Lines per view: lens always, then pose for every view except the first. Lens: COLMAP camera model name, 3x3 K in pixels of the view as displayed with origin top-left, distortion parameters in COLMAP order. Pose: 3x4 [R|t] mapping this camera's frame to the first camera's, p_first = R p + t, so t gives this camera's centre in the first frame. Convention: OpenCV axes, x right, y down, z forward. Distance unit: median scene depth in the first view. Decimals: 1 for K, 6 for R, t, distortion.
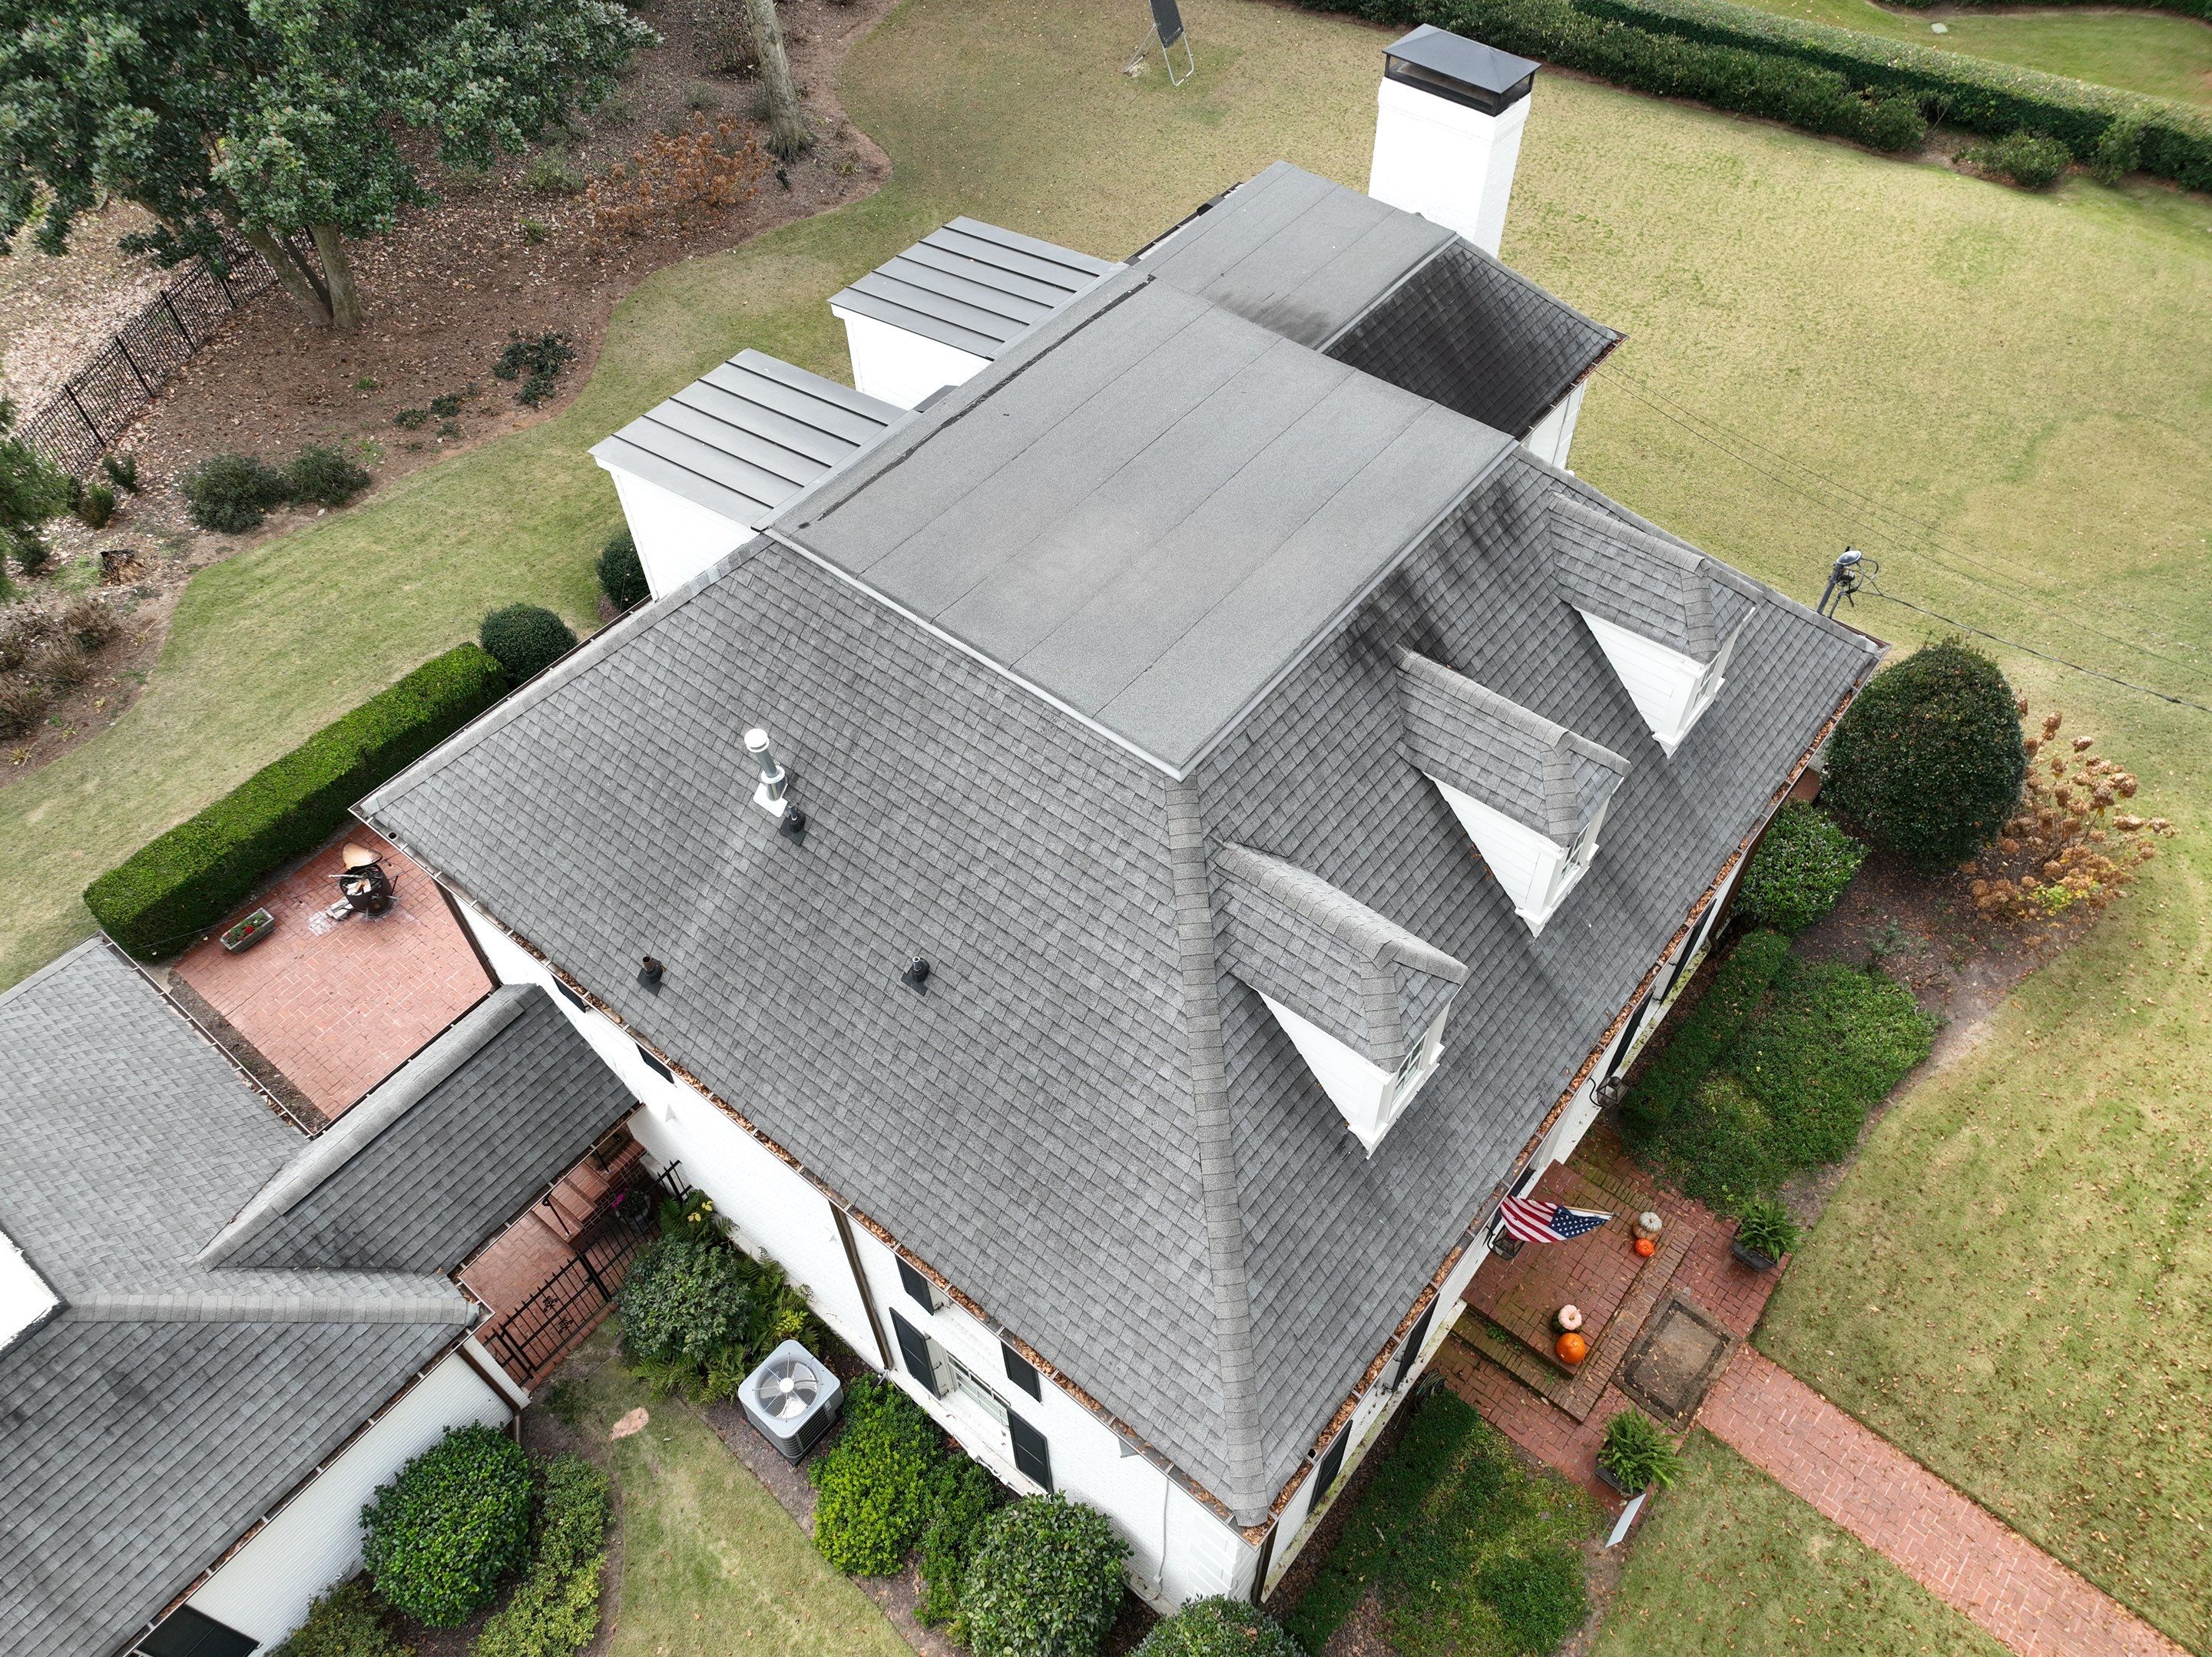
lens RADIAL K [[1583.6, 0, 1118.1], [0, 1583.6, 828.6], [0, 0, 1]] dist [0.000287, 0.022521]
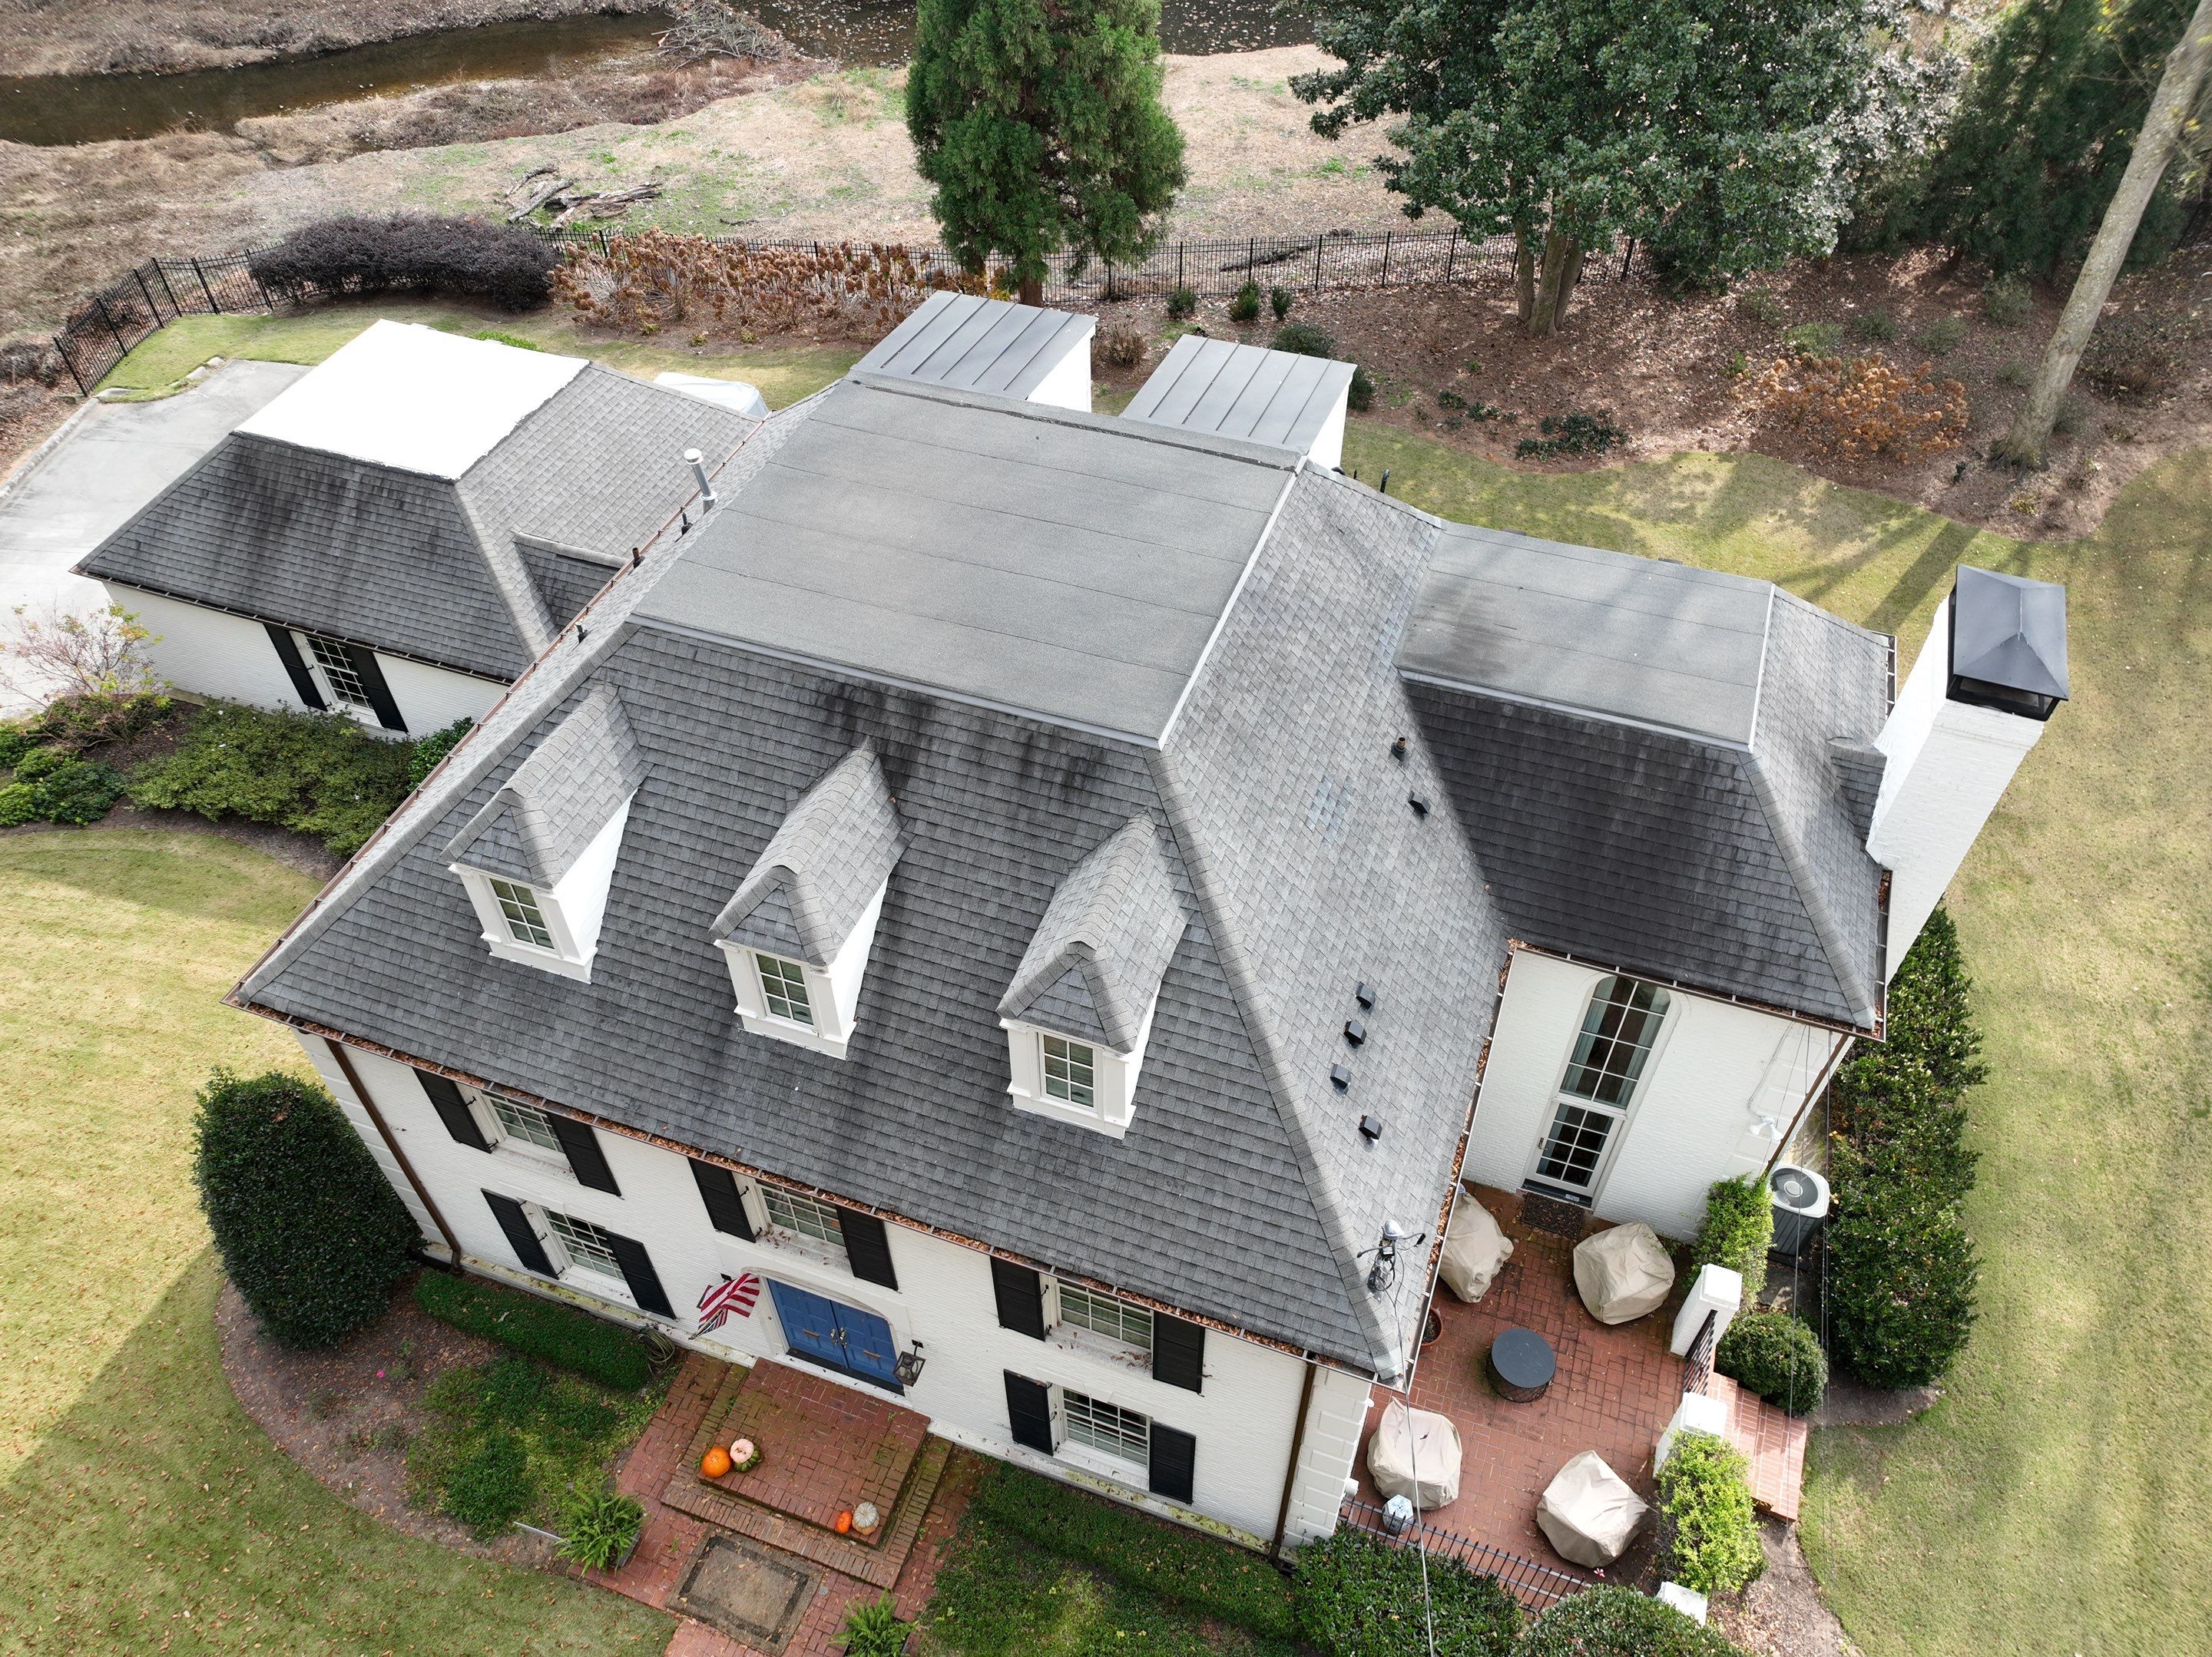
lens RADIAL K [[1583.6, 0, 1117.3], [0, 1583.6, 829.7], [0, 0, 1]] dist [0.000287, 0.022521]
pose [[0.327318, 0.695586, -0.639549, 0.825867], [-0.736939, 0.611550, 0.287972, -0.439345], [0.591426, 0.377050, 0.712776, 0.327389]]
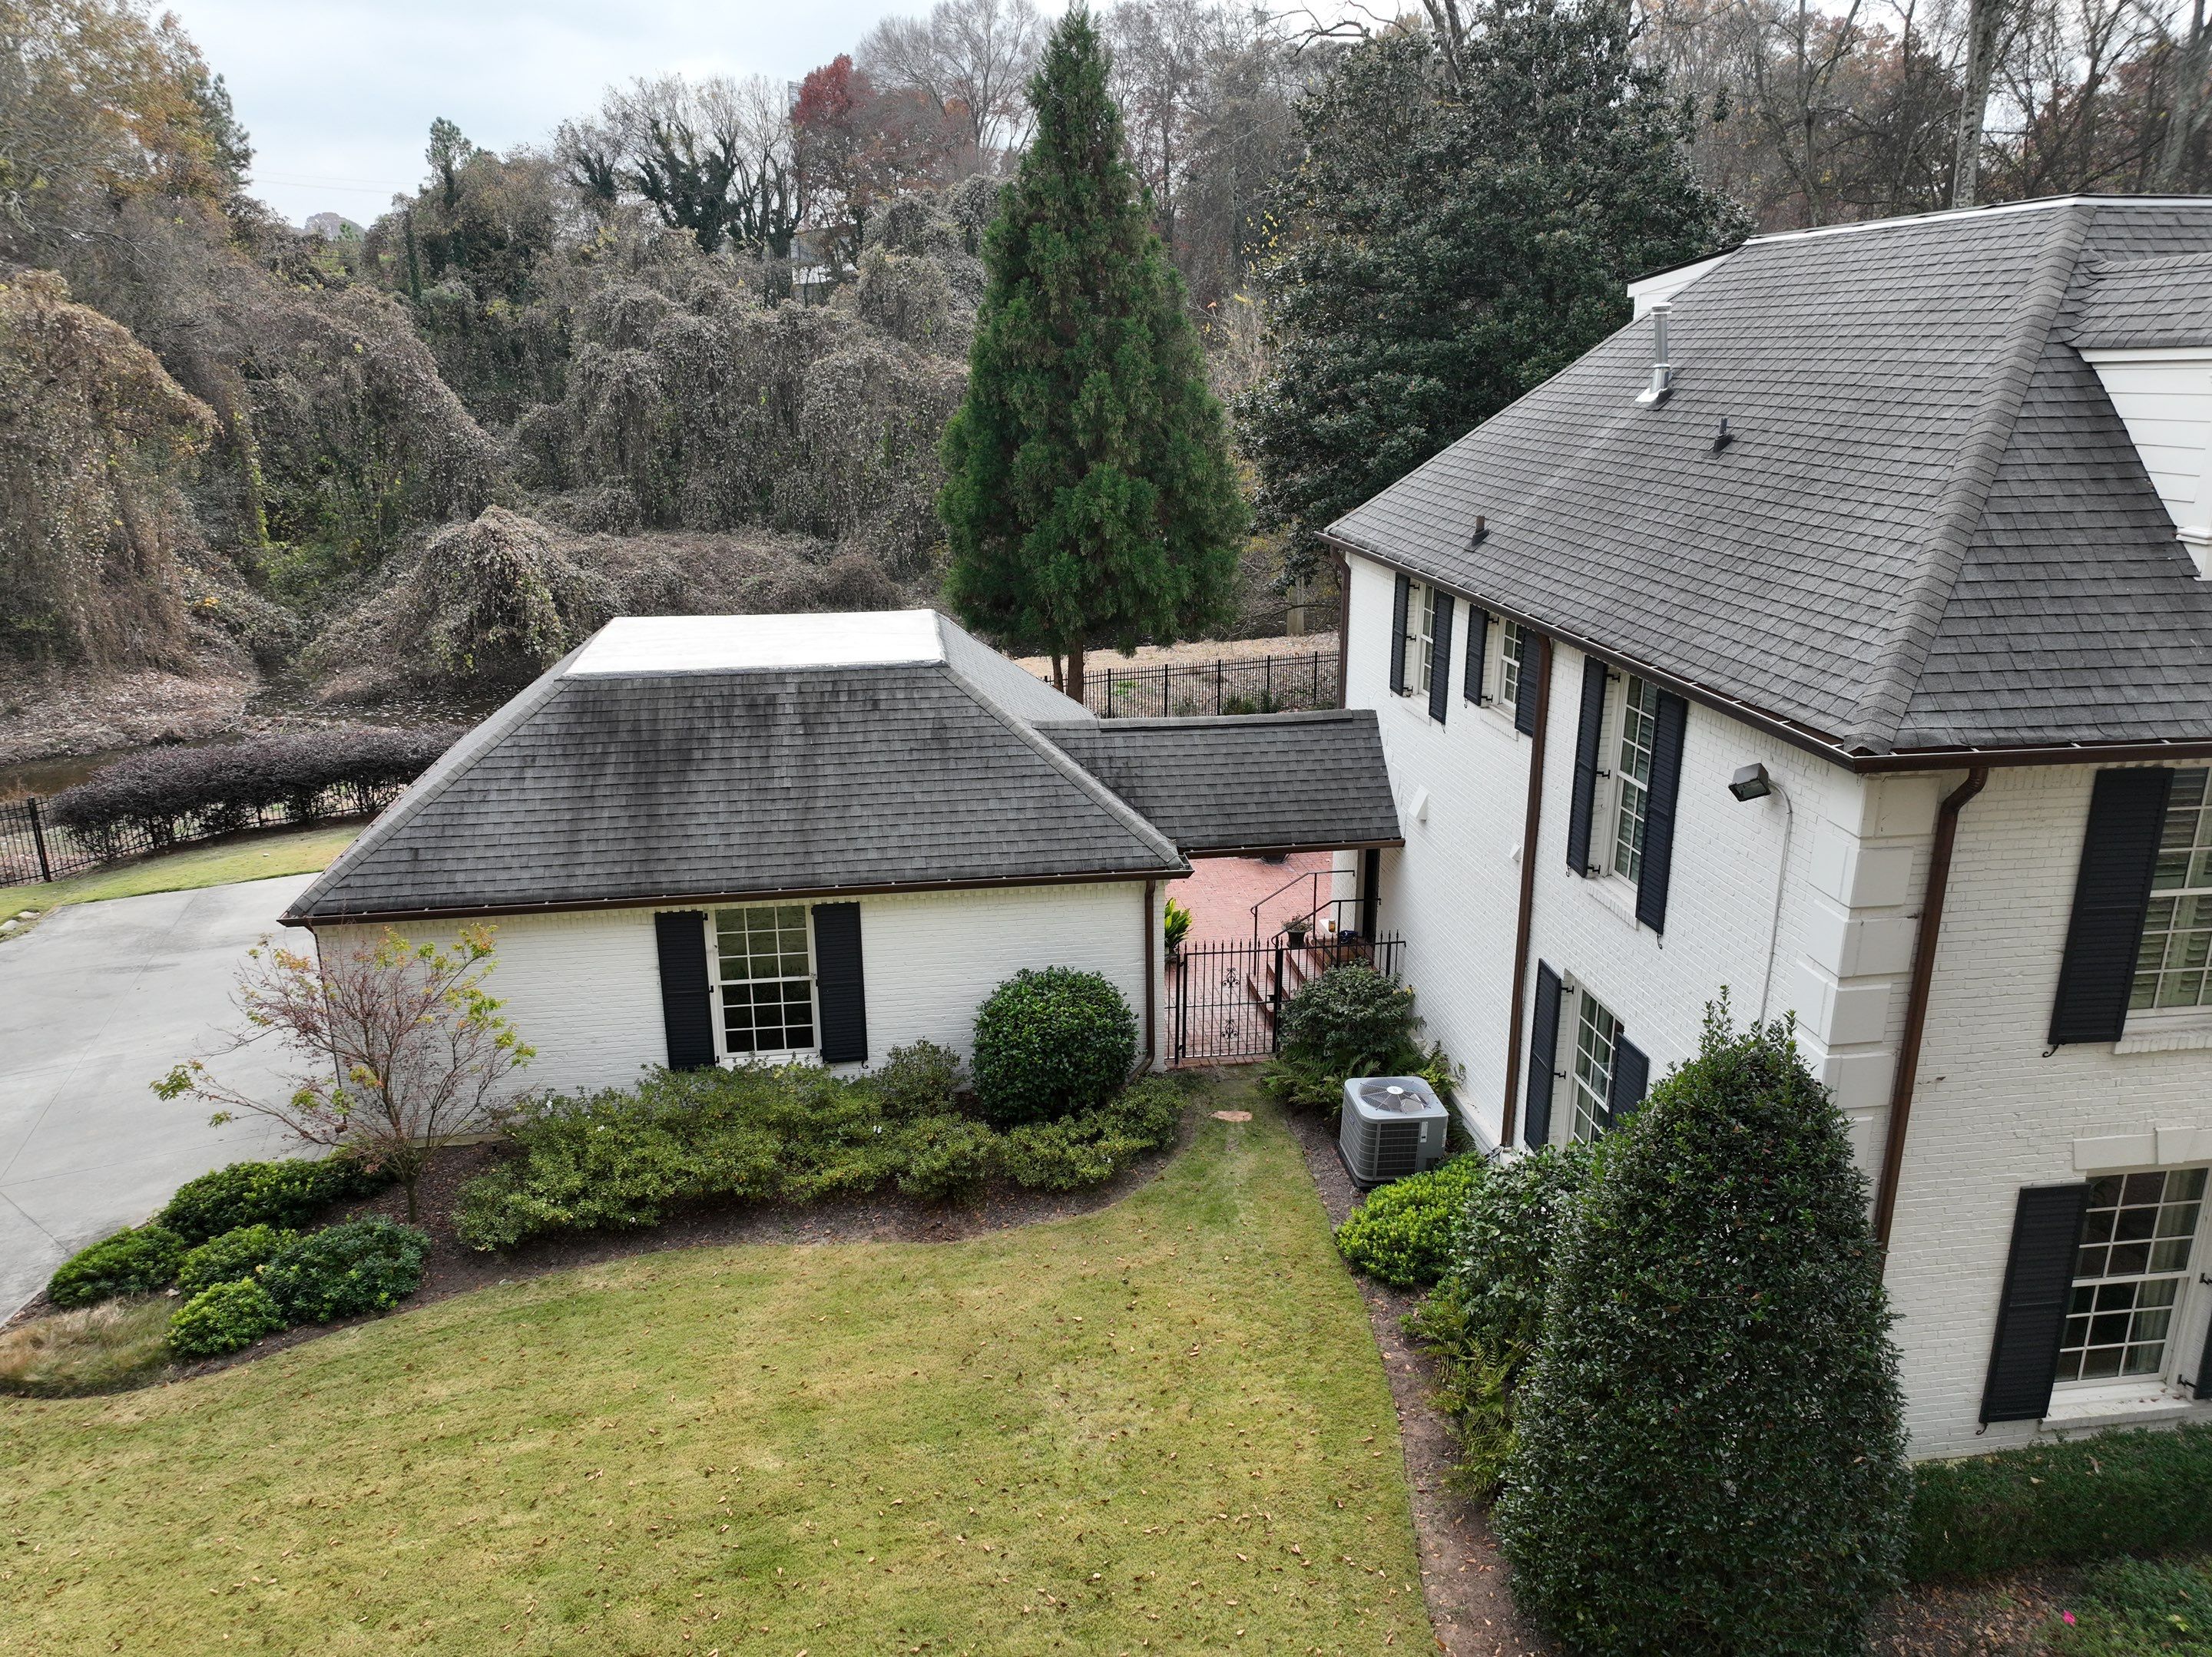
lens RADIAL K [[1583.6, 0, 1110.5], [0, 1583.6, 831.0], [0, 0, 1]] dist [0.000287, 0.022521]
pose [[0.730884, 0.213874, -0.648126, 0.239125], [-0.538018, 0.764847, -0.354326, 0.698039], [0.419935, 0.607674, 0.674082, 0.277410]]
